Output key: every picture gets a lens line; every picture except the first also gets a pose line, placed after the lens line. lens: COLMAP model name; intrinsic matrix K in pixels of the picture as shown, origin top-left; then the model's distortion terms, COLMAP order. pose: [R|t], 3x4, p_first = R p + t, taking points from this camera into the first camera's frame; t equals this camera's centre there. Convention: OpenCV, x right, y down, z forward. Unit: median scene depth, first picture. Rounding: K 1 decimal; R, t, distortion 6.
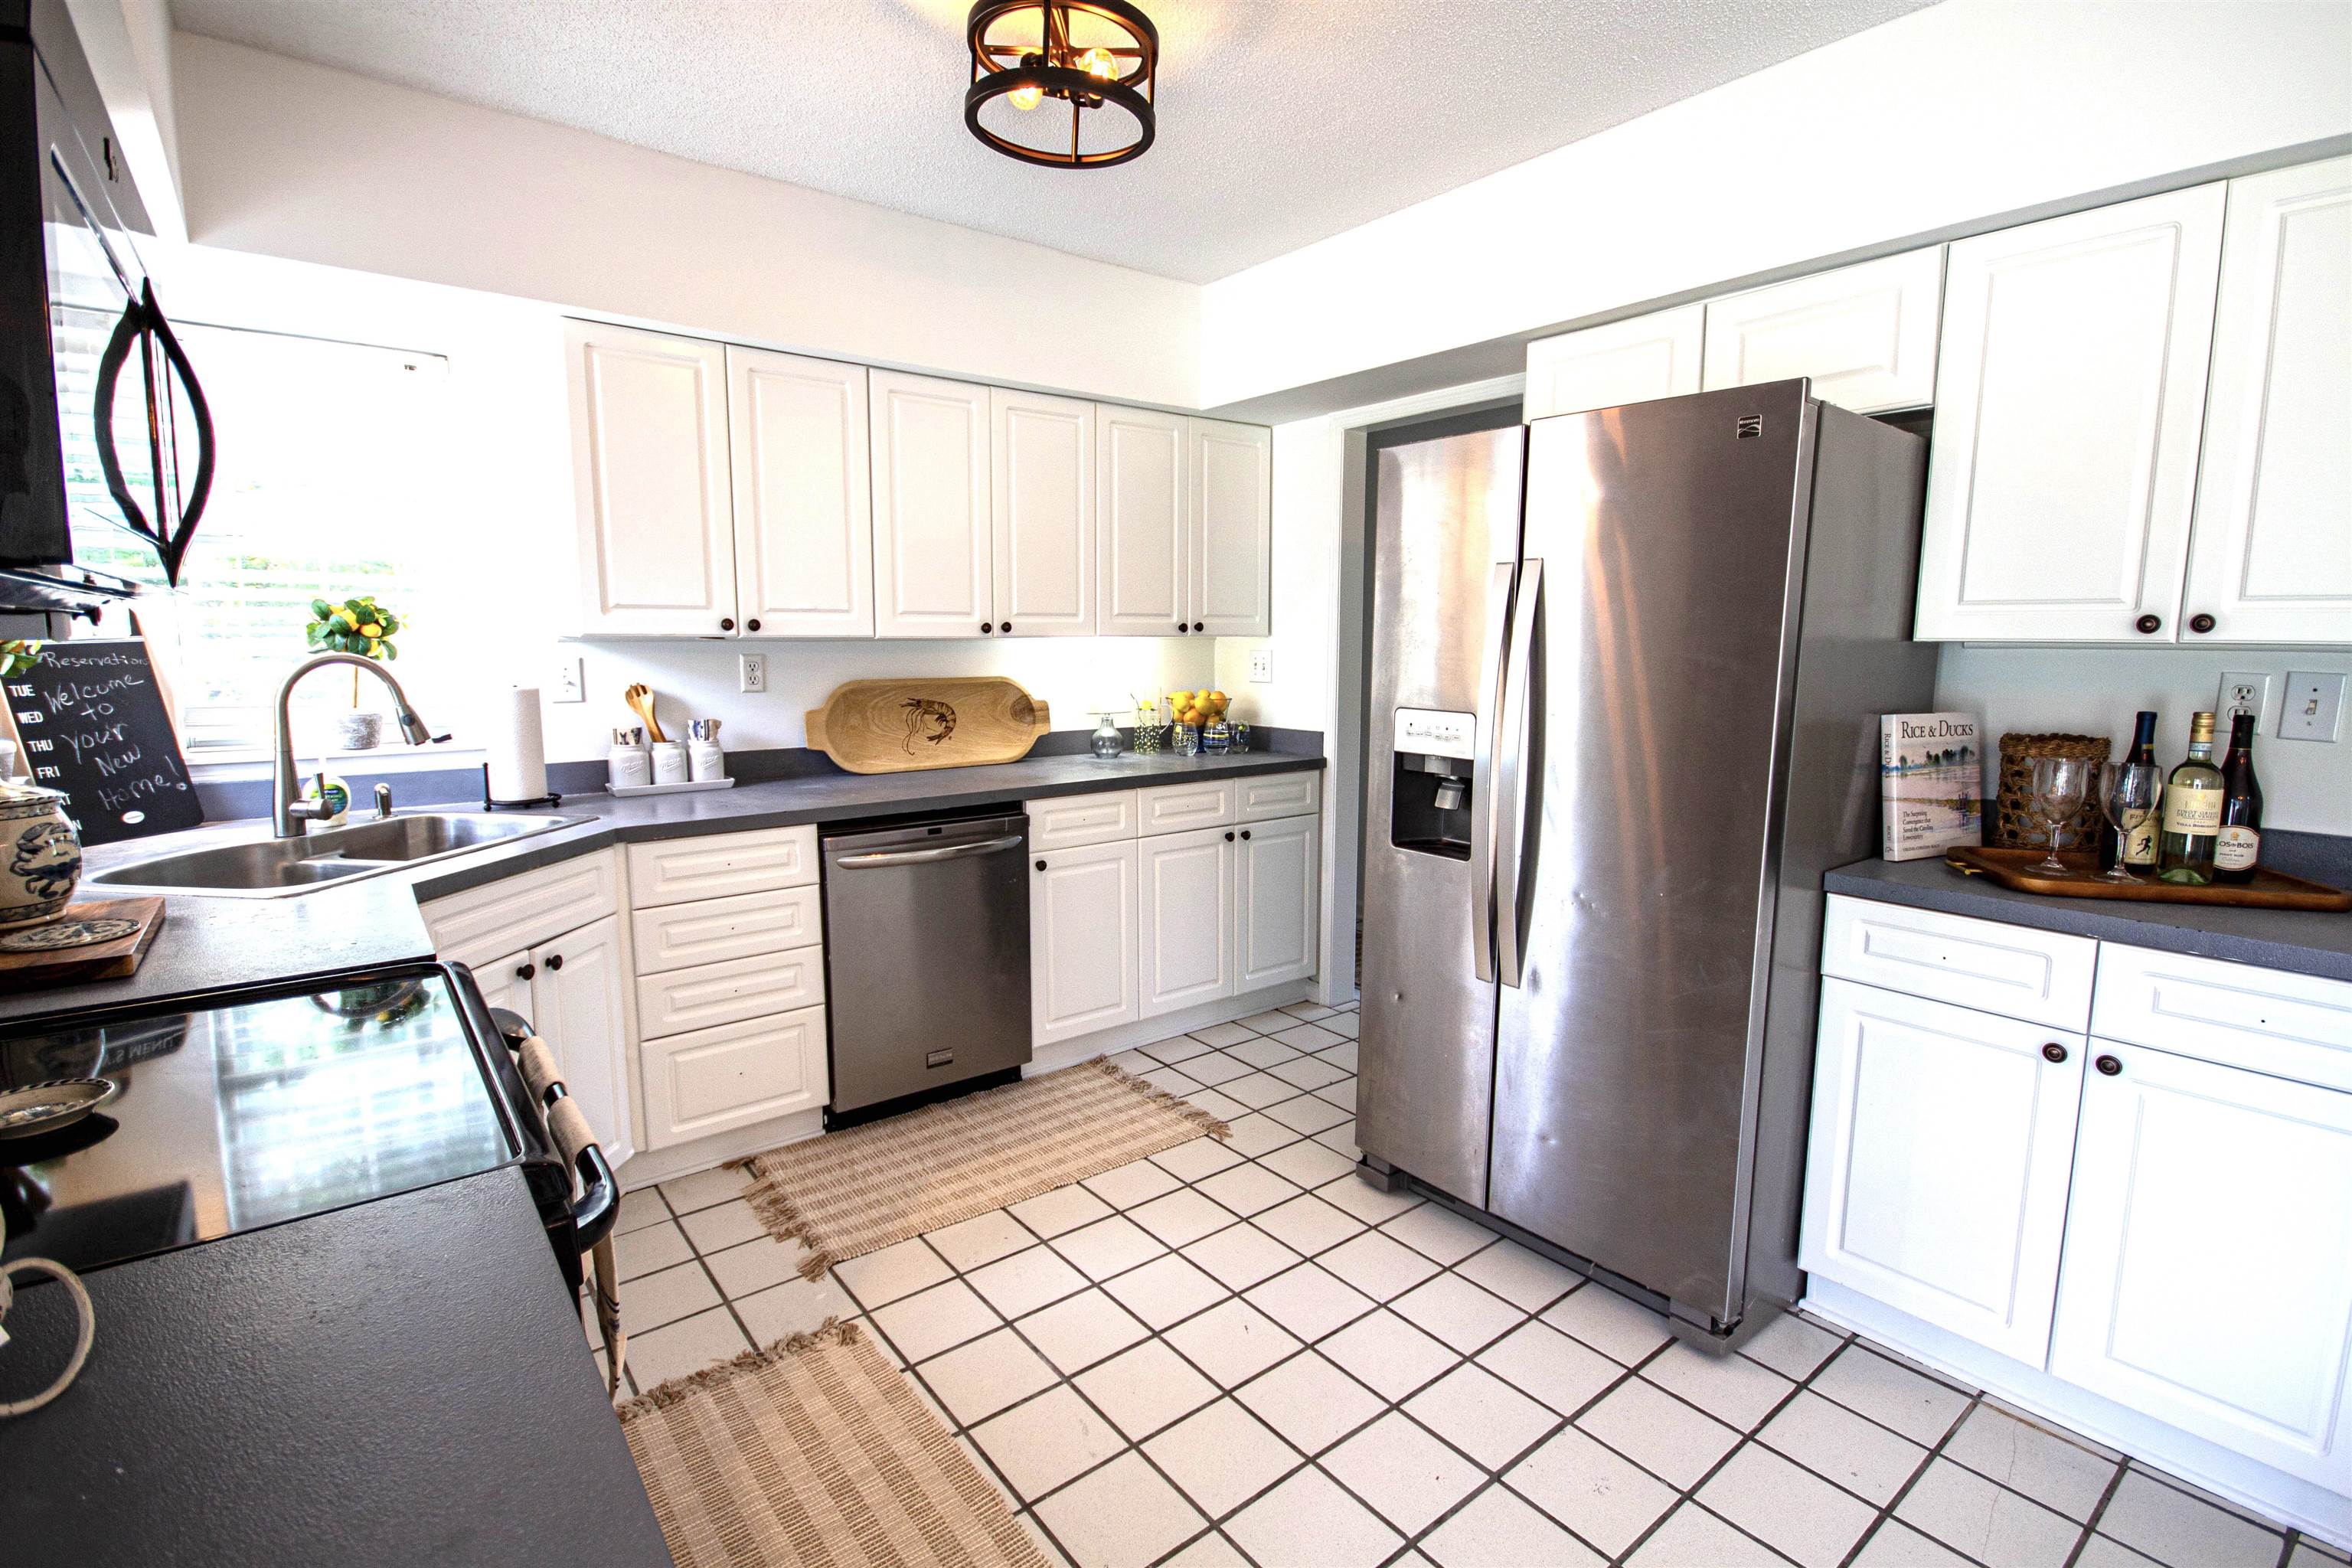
lens RADIAL K [[1094.5, 0, 1168.2], [0, 1094.5, 780.0], [0, 0, 1]] dist [0.002660, -0.004752]
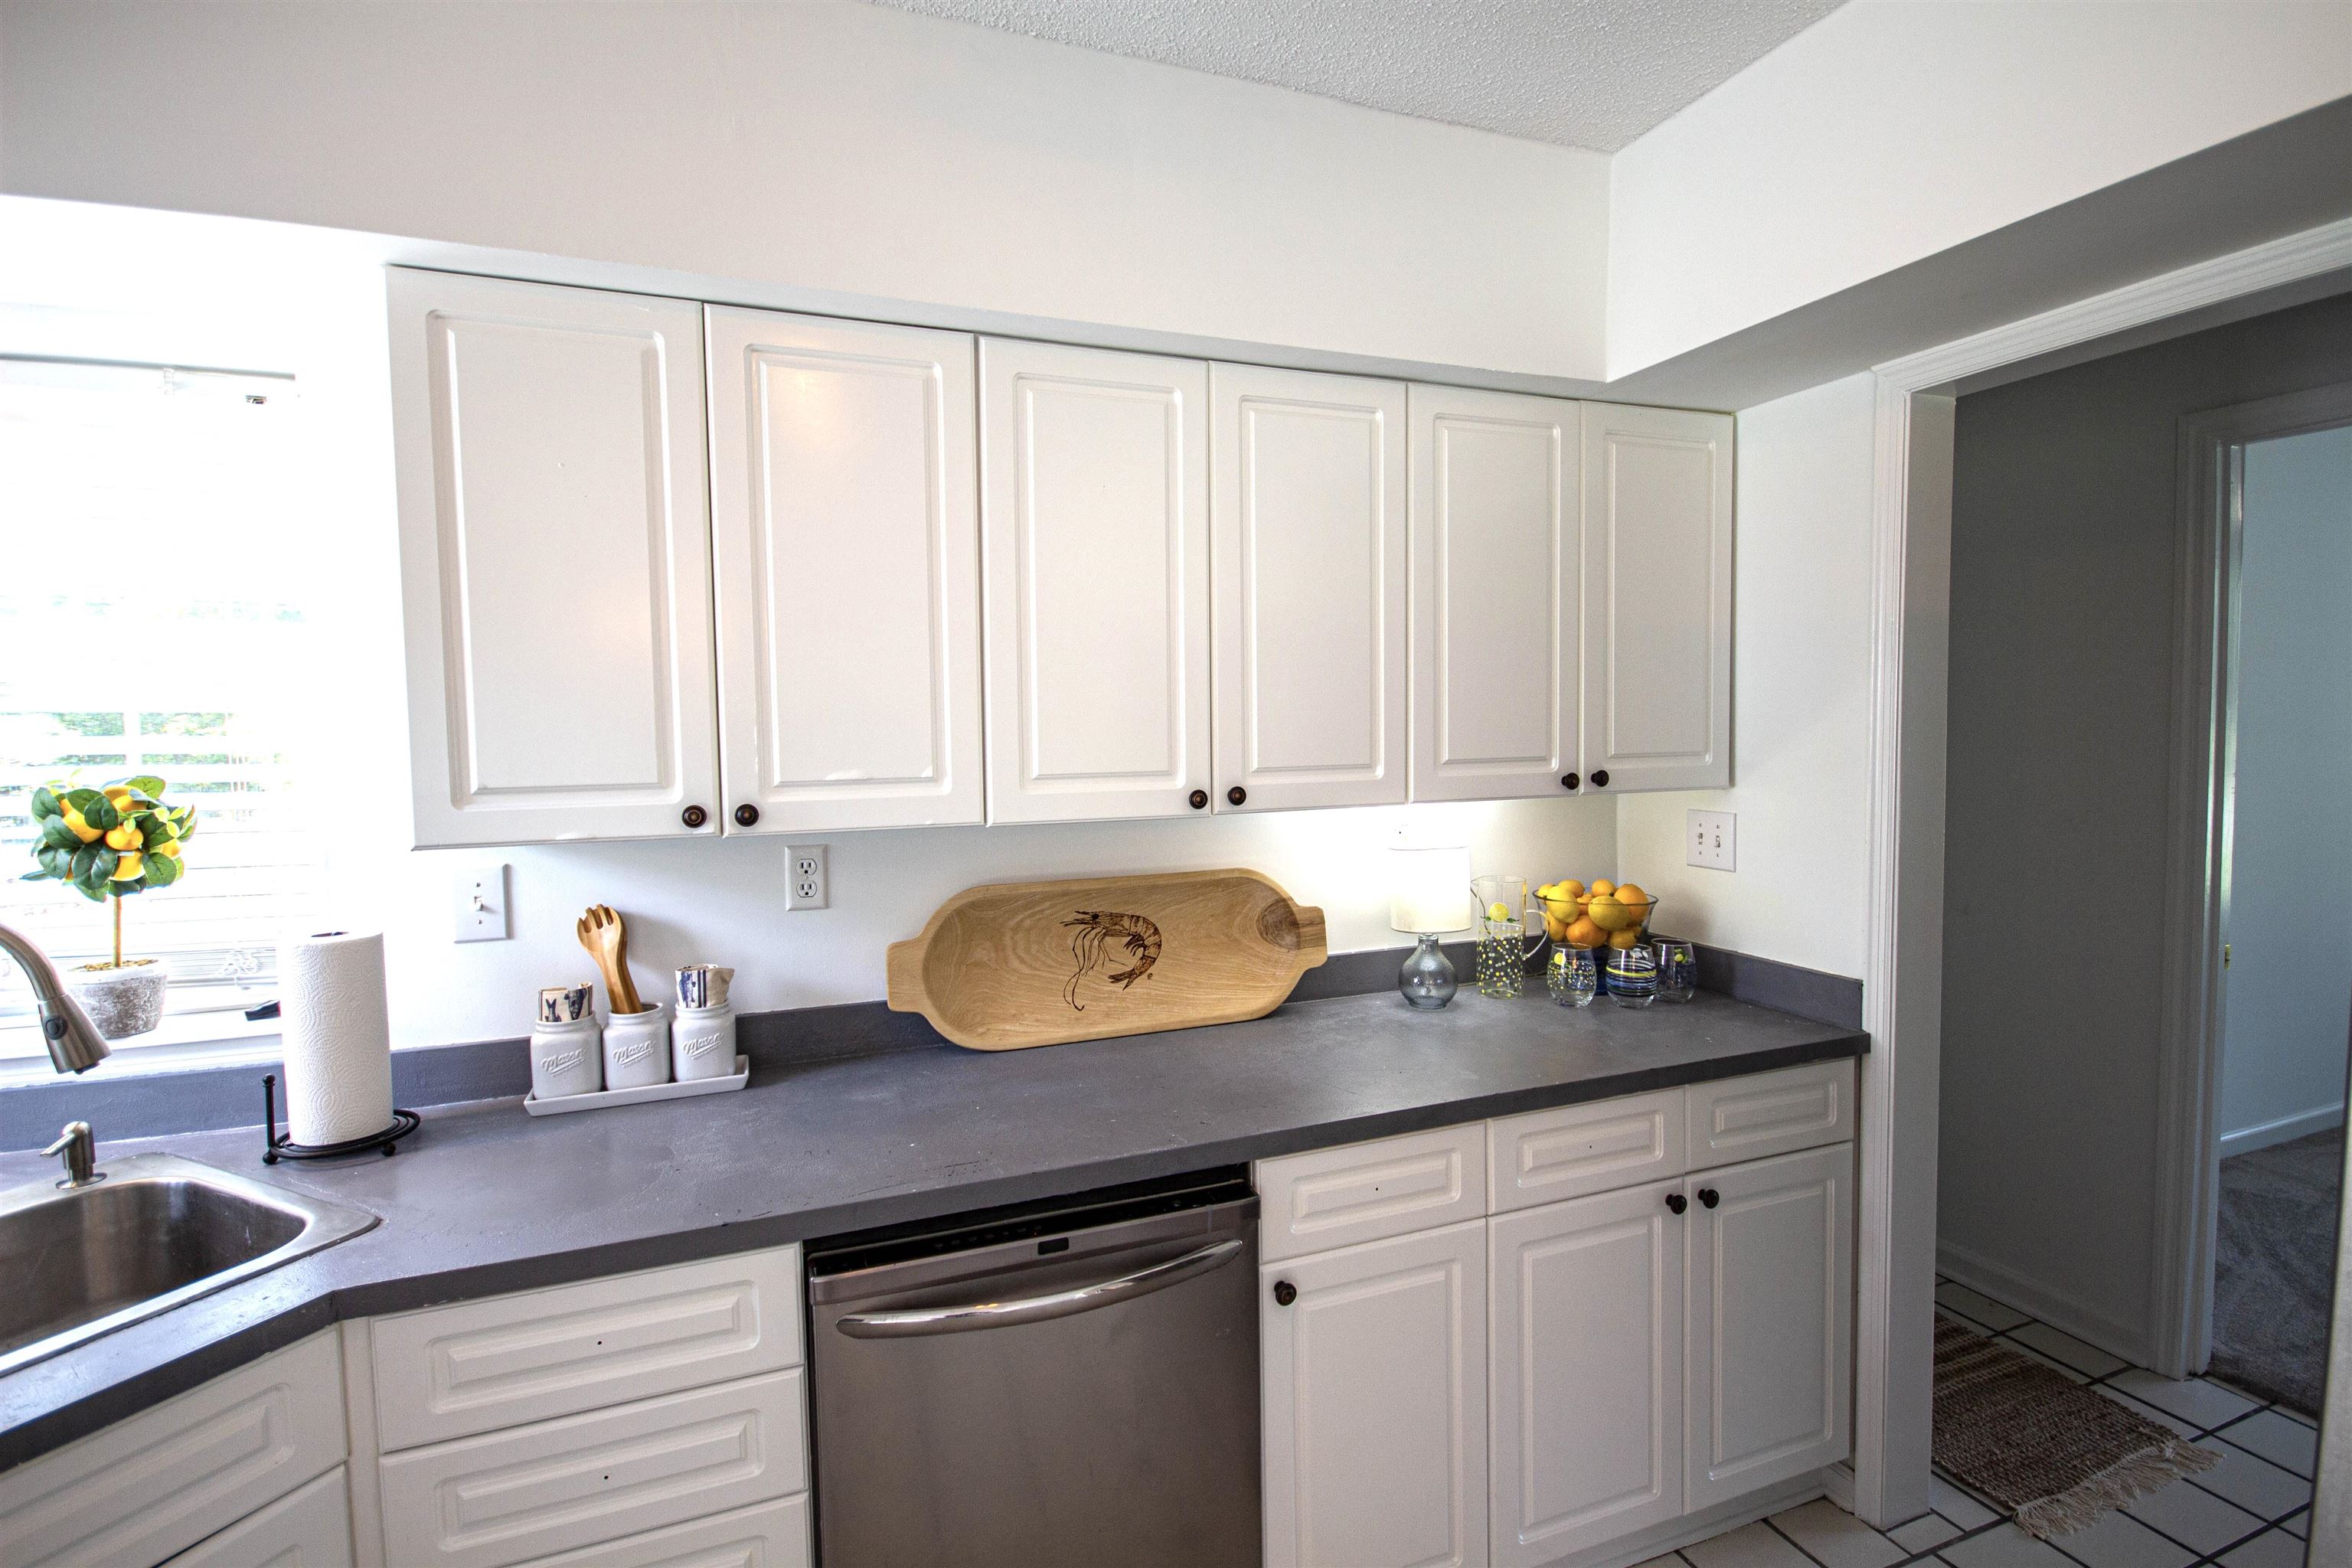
lens RADIAL K [[1094.5, 0, 1173.2], [0, 1094.5, 779.0], [0, 0, 1]] dist [0.002660, -0.004752]
pose [[0.957872, -0.001268, -0.287191, -0.023644], [-0.021172, 0.996957, -0.075020, -0.115417], [0.286413, 0.077940, 0.954931, 0.512249]]
